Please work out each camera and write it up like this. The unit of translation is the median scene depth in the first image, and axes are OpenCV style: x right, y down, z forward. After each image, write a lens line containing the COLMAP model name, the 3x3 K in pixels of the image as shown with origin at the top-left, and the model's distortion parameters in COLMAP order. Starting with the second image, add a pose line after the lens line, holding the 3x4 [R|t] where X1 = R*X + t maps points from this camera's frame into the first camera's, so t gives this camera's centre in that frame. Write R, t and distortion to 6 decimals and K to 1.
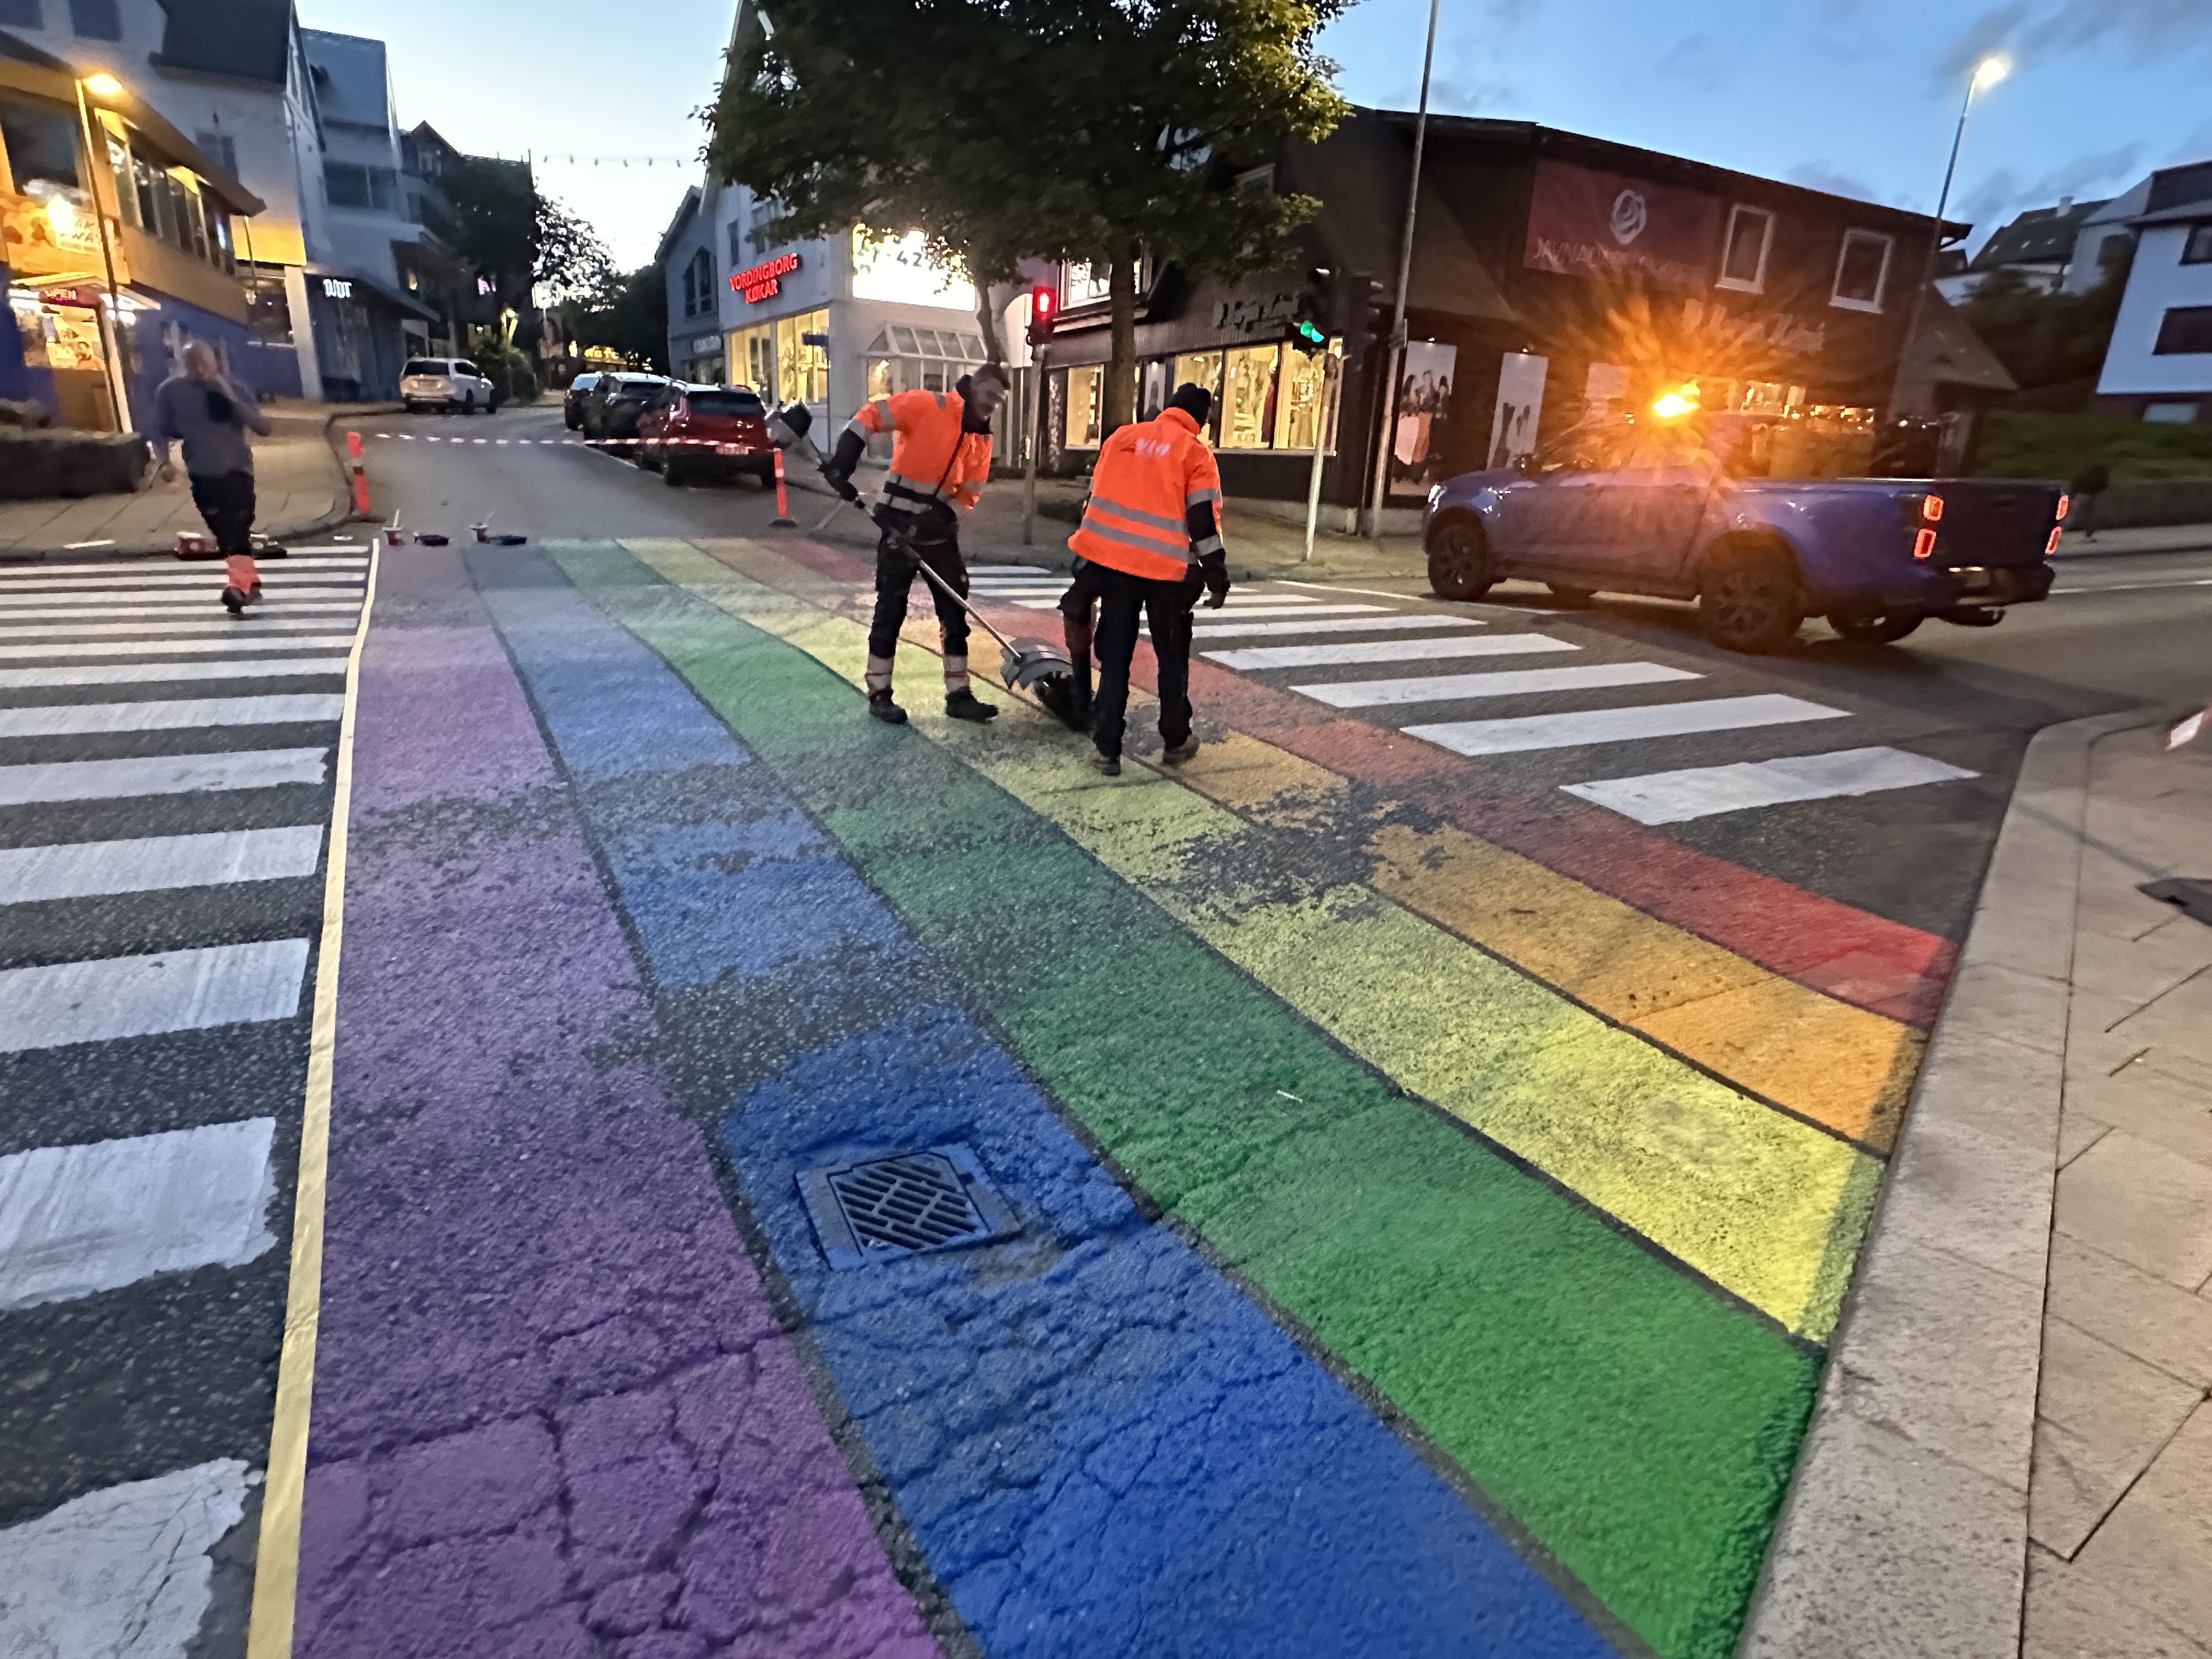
lens RADIAL K [[1174.4, 0, 1098.5], [0, 1174.4, 838.4], [0, 0, 1]] dist [-0.001667, -0.000252]
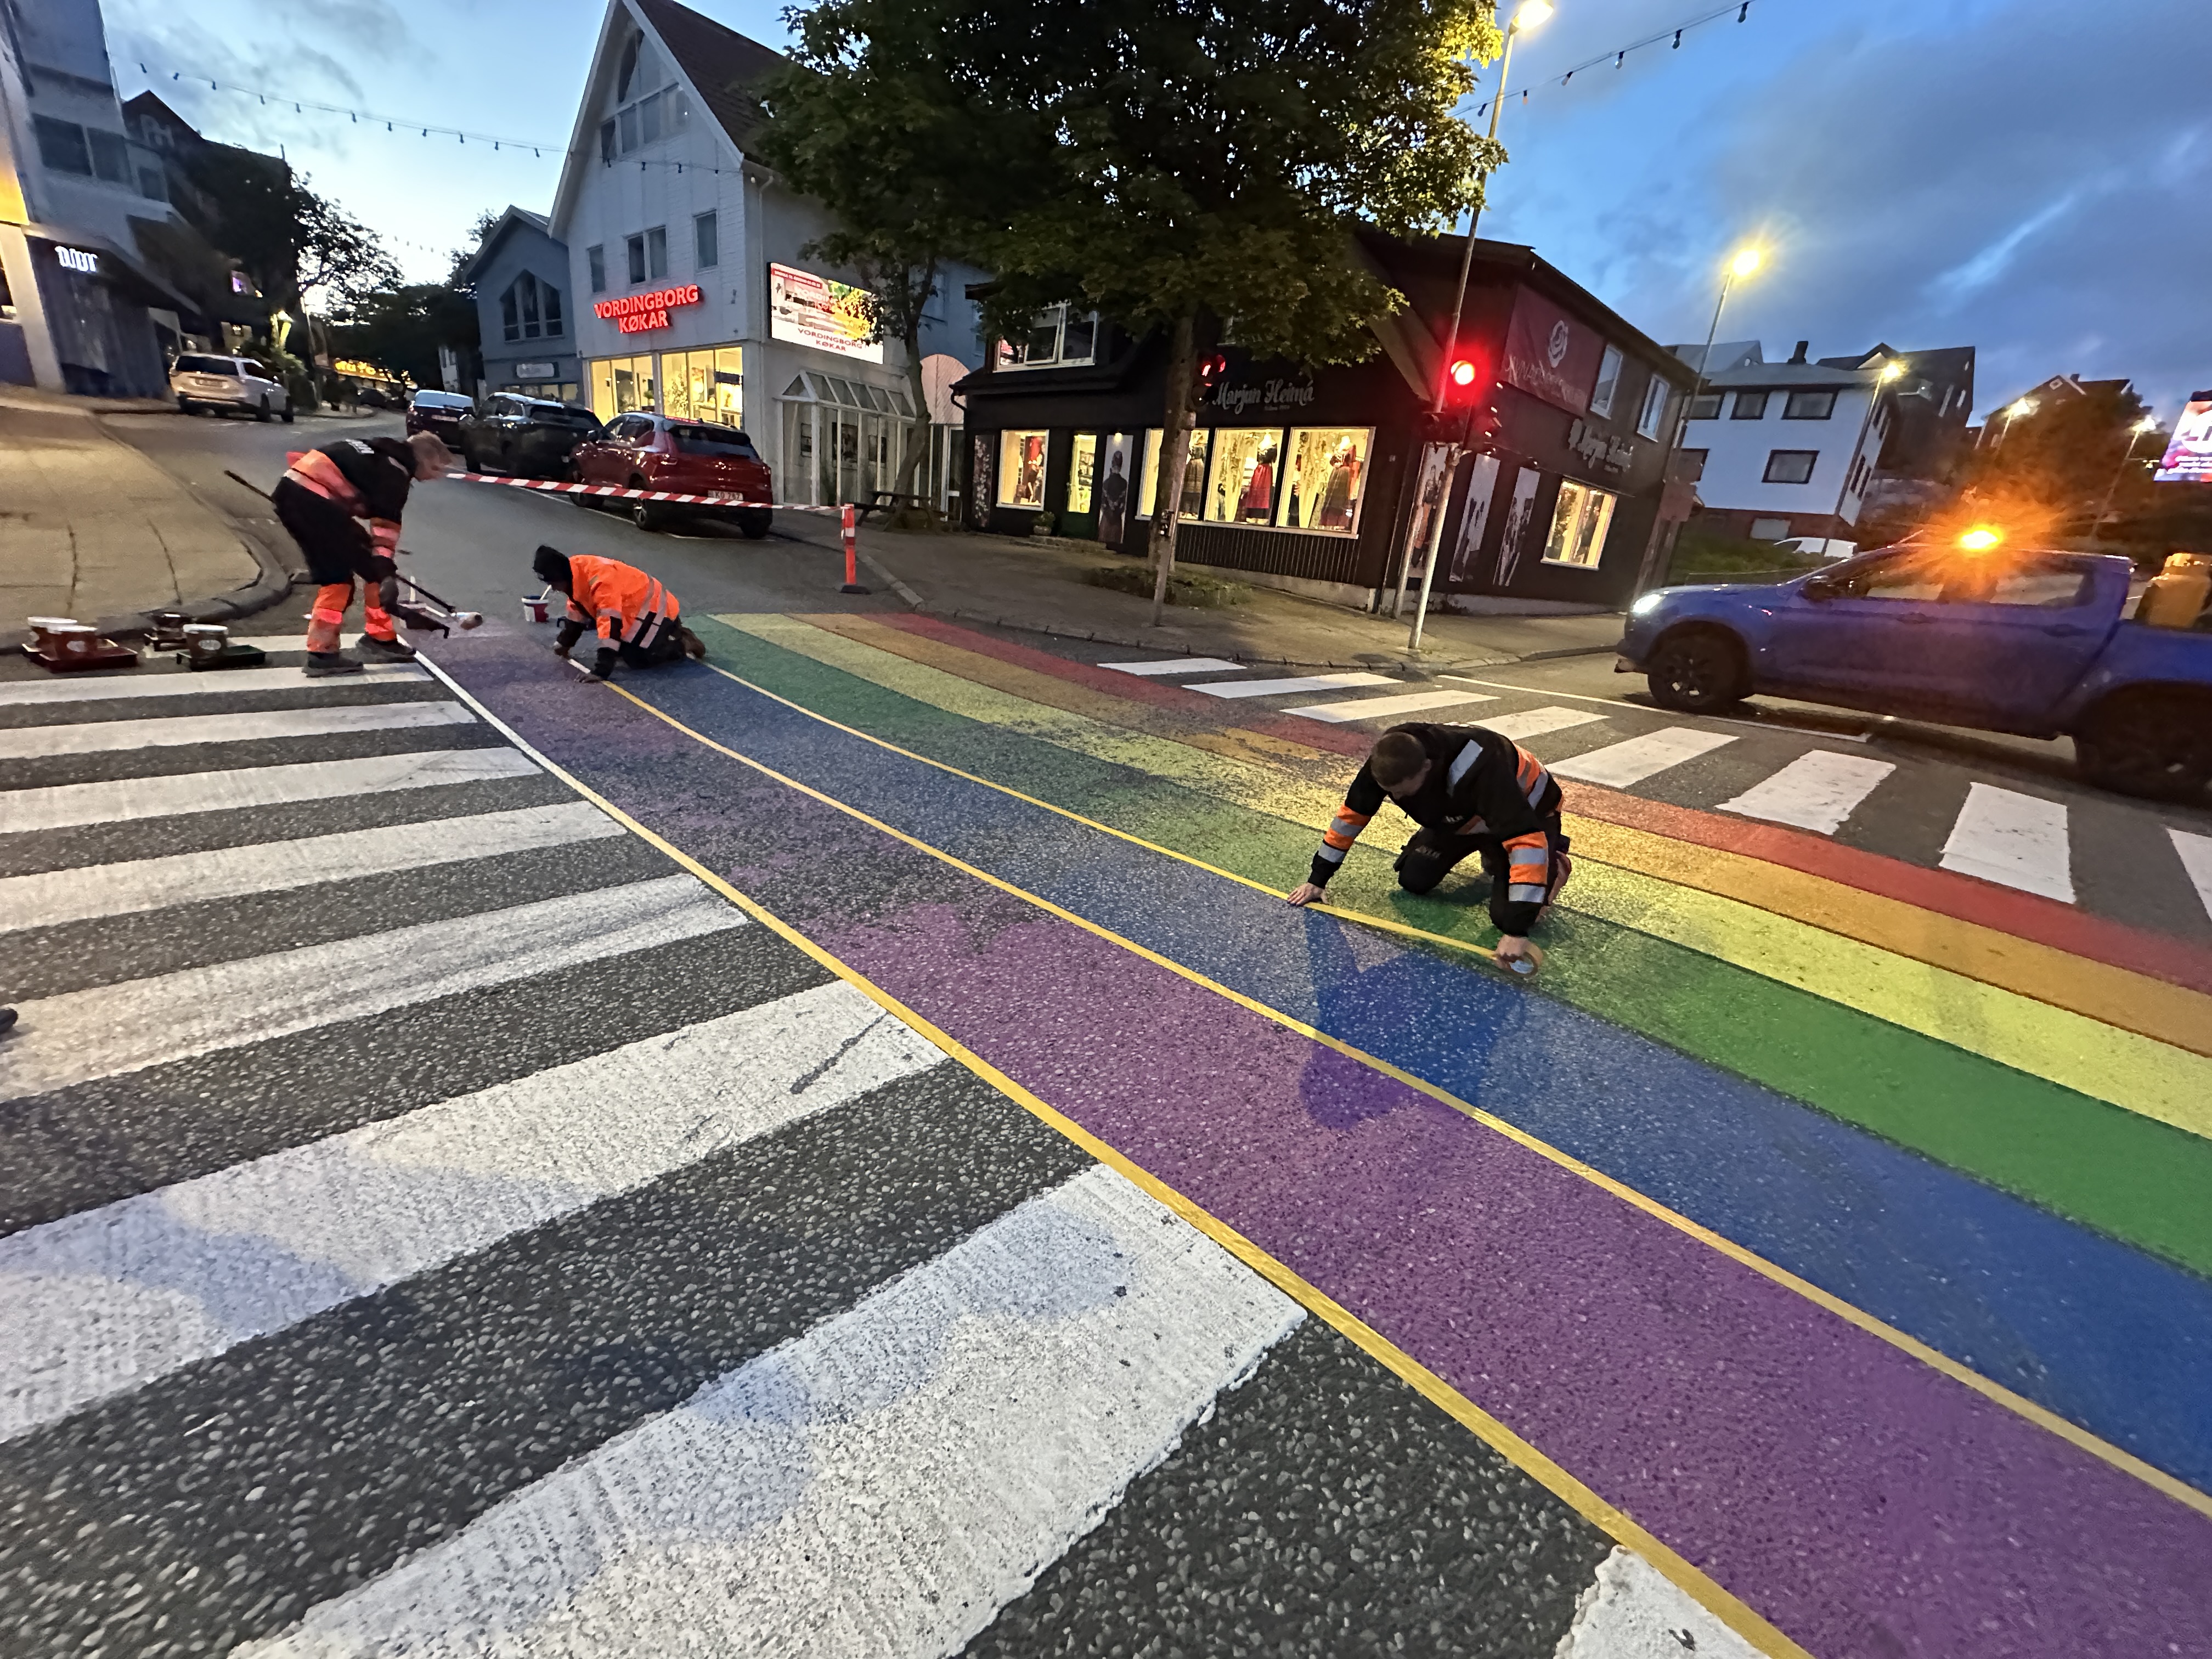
lens RADIAL K [[883.2, 0, 1102.5], [0, 883.2, 827.5], [0, 0, 1]] dist [-0.002764, 0.000735]
pose [[0.953769, -0.048891, 0.296537, -0.402050], [0.037341, 0.998312, 0.044493, -0.152687], [-0.298212, -0.031363, 0.953984, 0.414346]]
